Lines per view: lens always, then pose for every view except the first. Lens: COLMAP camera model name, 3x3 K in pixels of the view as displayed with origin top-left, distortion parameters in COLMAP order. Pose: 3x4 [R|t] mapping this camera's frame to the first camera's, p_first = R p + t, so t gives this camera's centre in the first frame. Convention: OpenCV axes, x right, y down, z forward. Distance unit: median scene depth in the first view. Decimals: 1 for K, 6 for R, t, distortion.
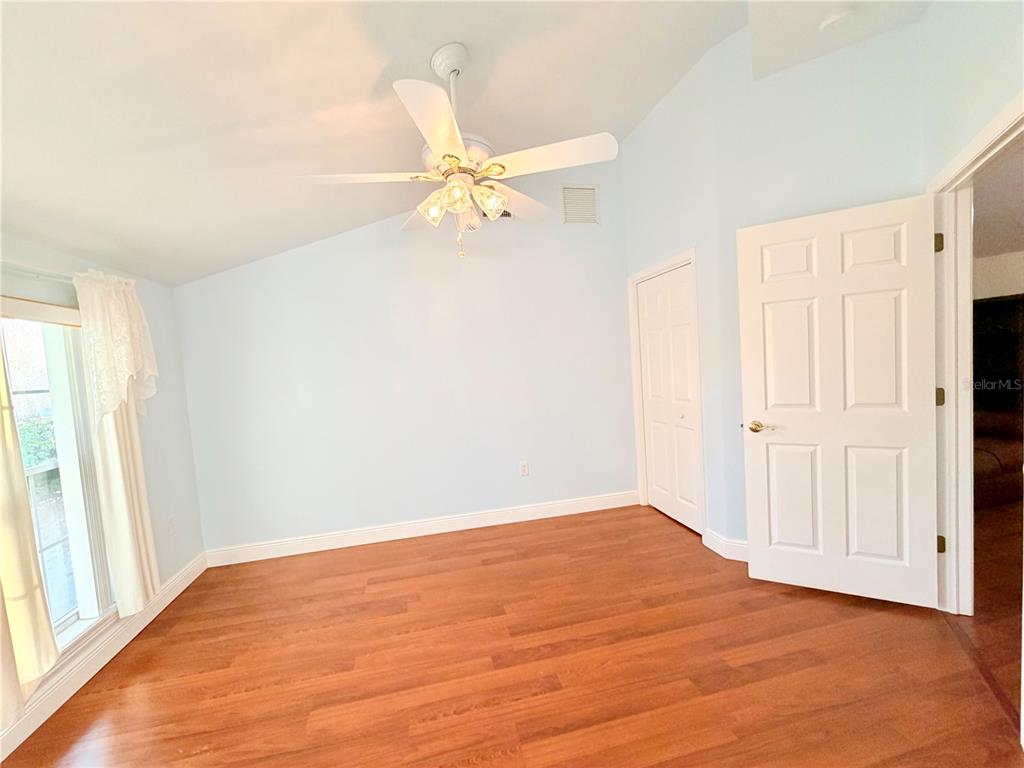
lens RADIAL K [[408.3, 0, 512.0], [0, 408.3, 384.0], [0, 0, 1]] dist [-0.000417, -0.000314]
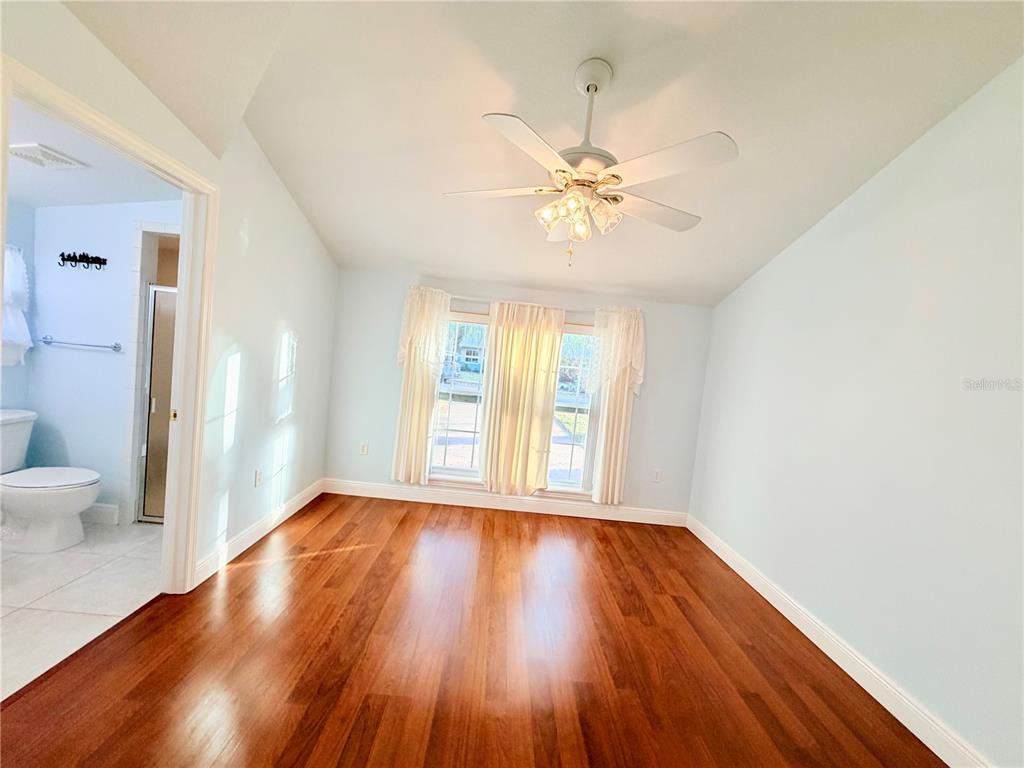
lens RADIAL K [[408.3, 0, 512.0], [0, 408.3, 384.0], [0, 0, 1]] dist [-0.000417, -0.000314]
pose [[-0.200878, 0.093480, -0.975146, 0.702238], [-0.148198, 0.981080, 0.124578, -0.082180], [0.968342, 0.169539, -0.183224, 0.797011]]
